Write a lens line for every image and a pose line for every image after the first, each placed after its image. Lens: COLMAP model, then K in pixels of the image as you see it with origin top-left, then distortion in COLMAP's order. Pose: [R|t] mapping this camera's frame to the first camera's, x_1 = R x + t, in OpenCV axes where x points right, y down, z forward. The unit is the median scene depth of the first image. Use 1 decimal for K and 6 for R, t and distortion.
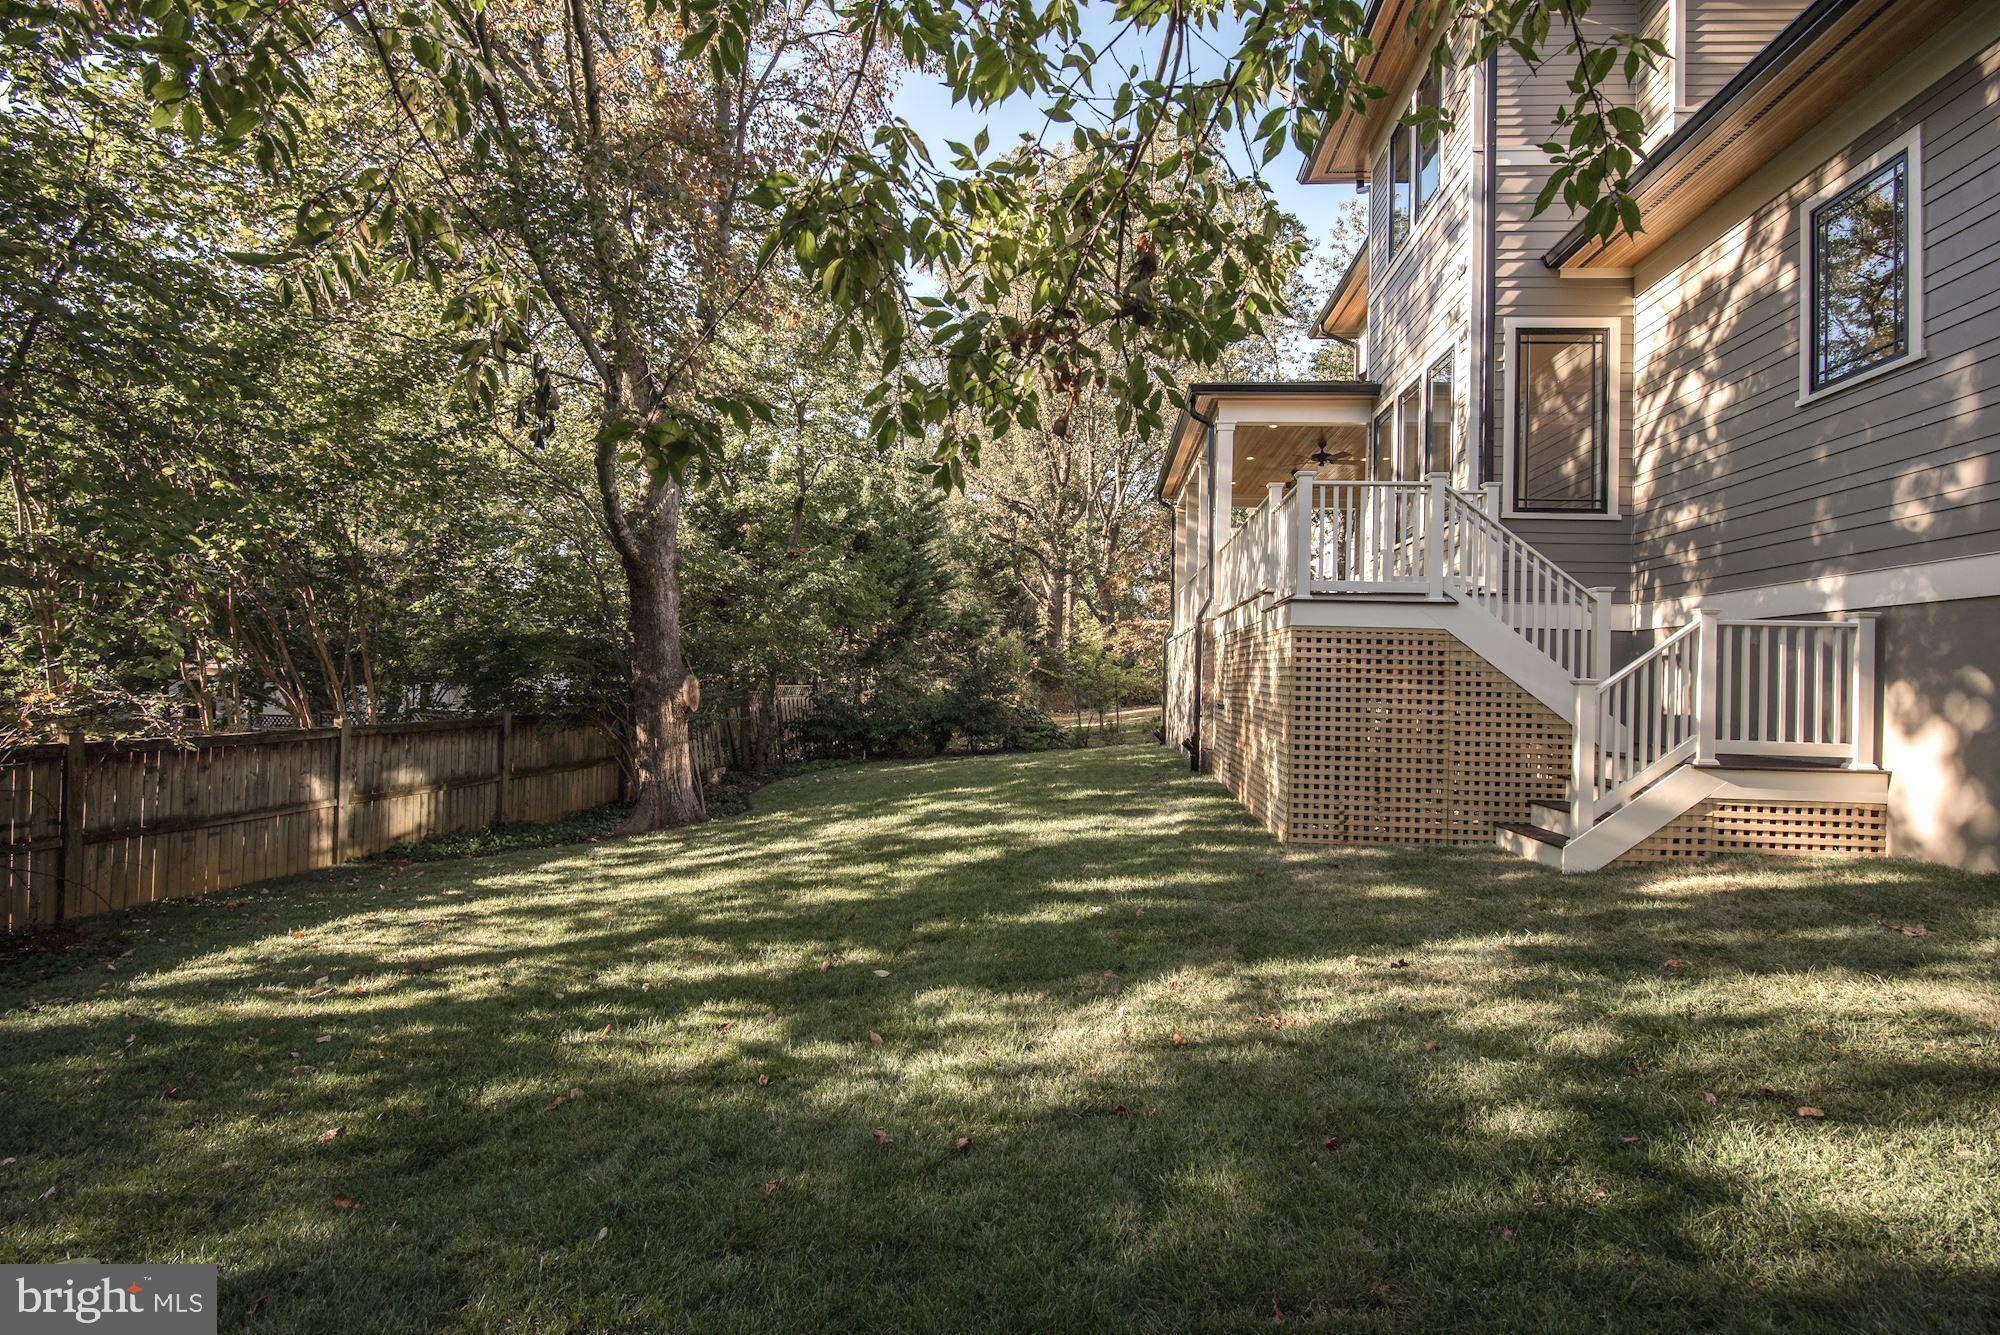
lens RADIAL K [[960.0, 0, 1006.7], [0, 960.0, 670.0], [0, 0, 1]] dist [0.002693, 0.000180]
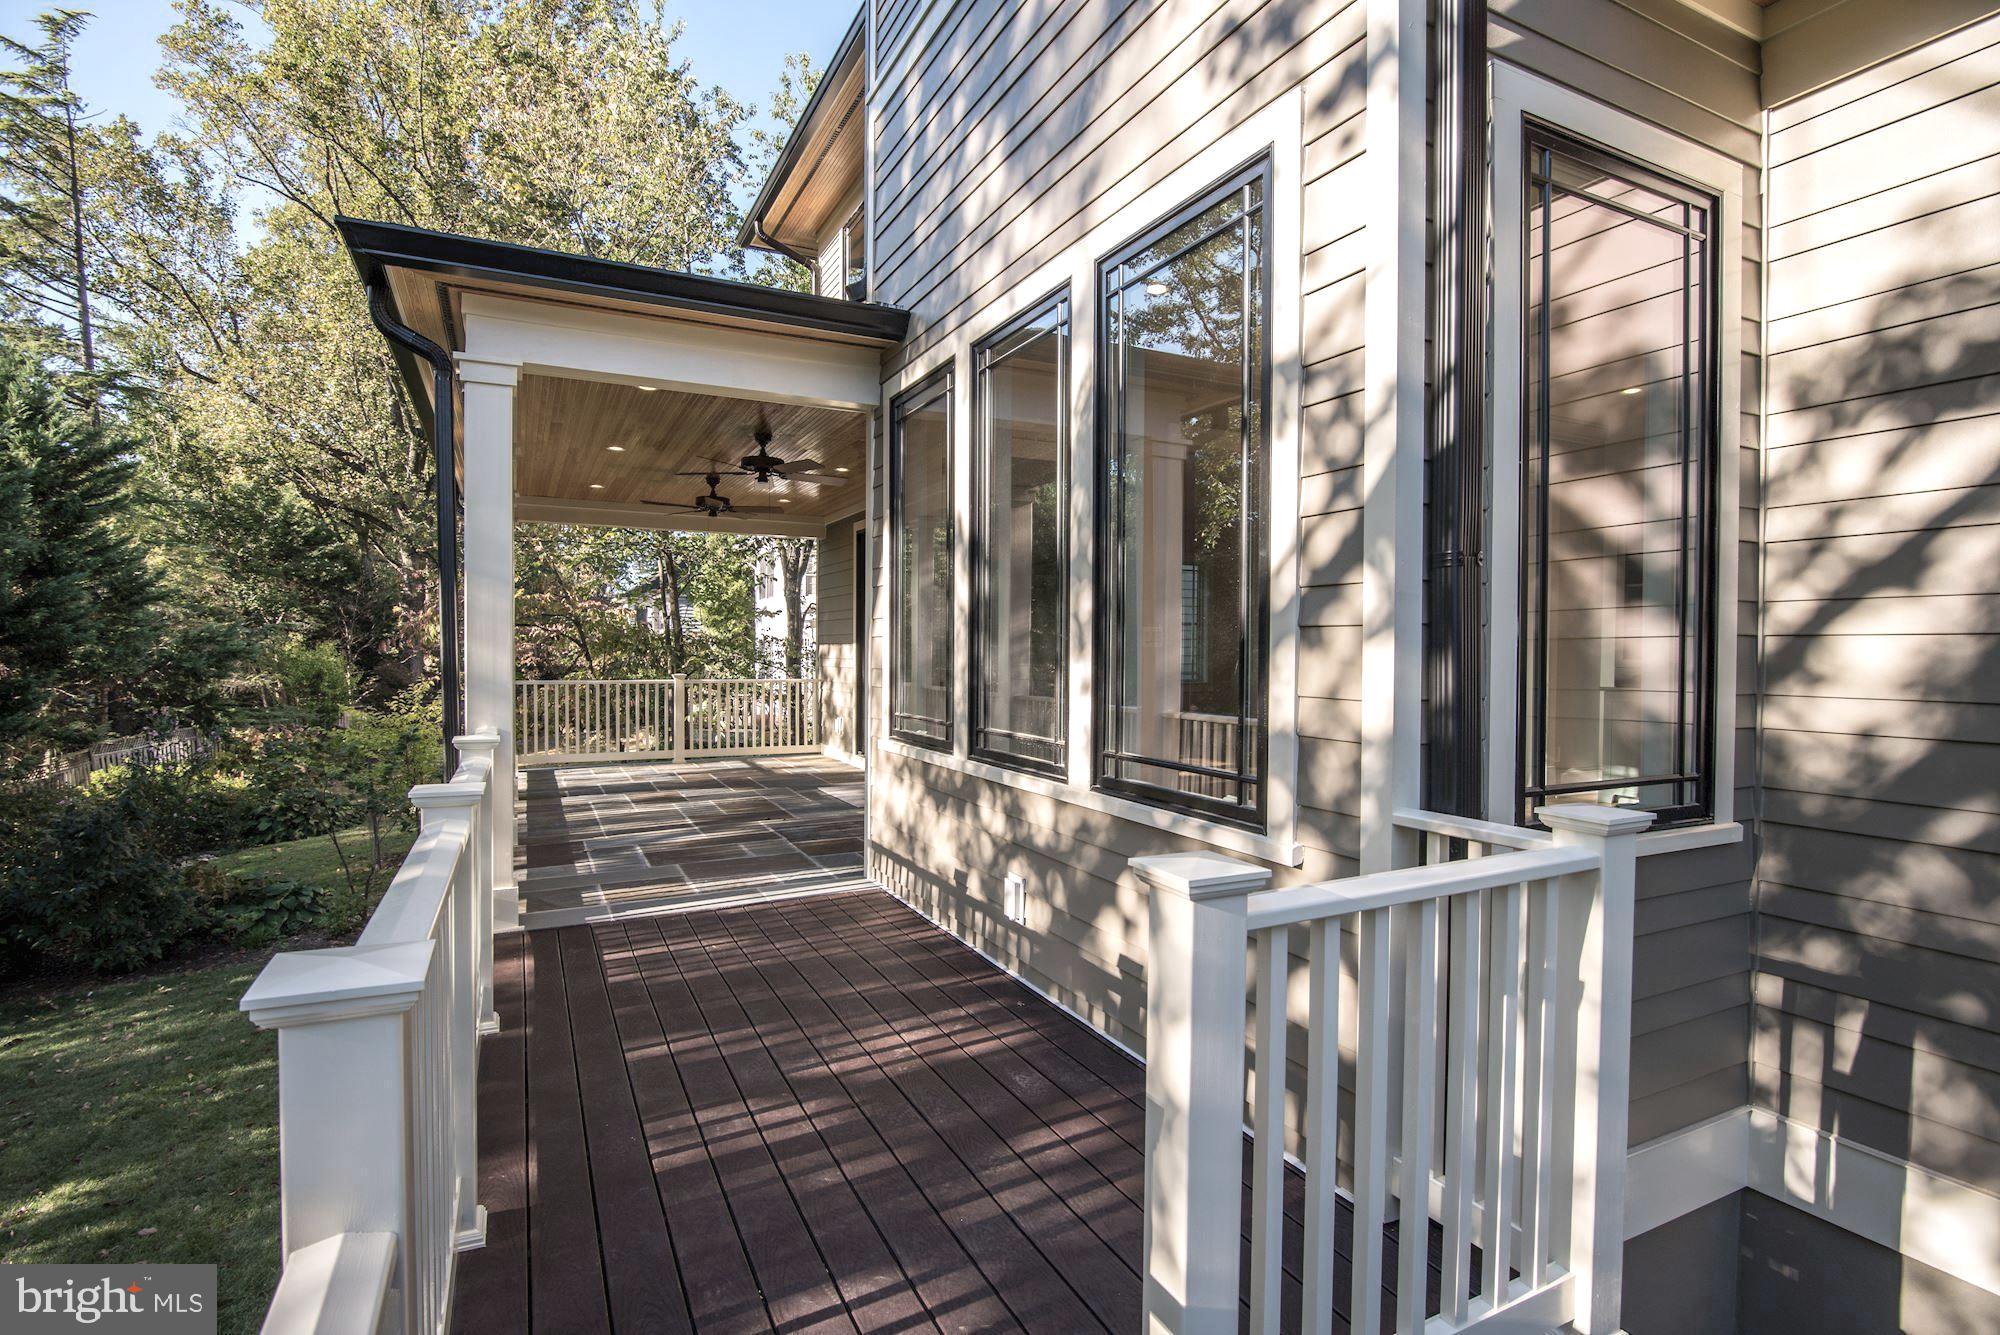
lens RADIAL K [[960.0, 0, 1002.5], [0, 960.0, 666.8], [0, 0, 1]] dist [0.002693, 0.000180]
pose [[0.853320, -0.036313, 0.520121, 0.215376], [0.016251, 0.998939, 0.043080, -0.169085], [-0.521134, -0.028309, 0.853005, 0.640374]]
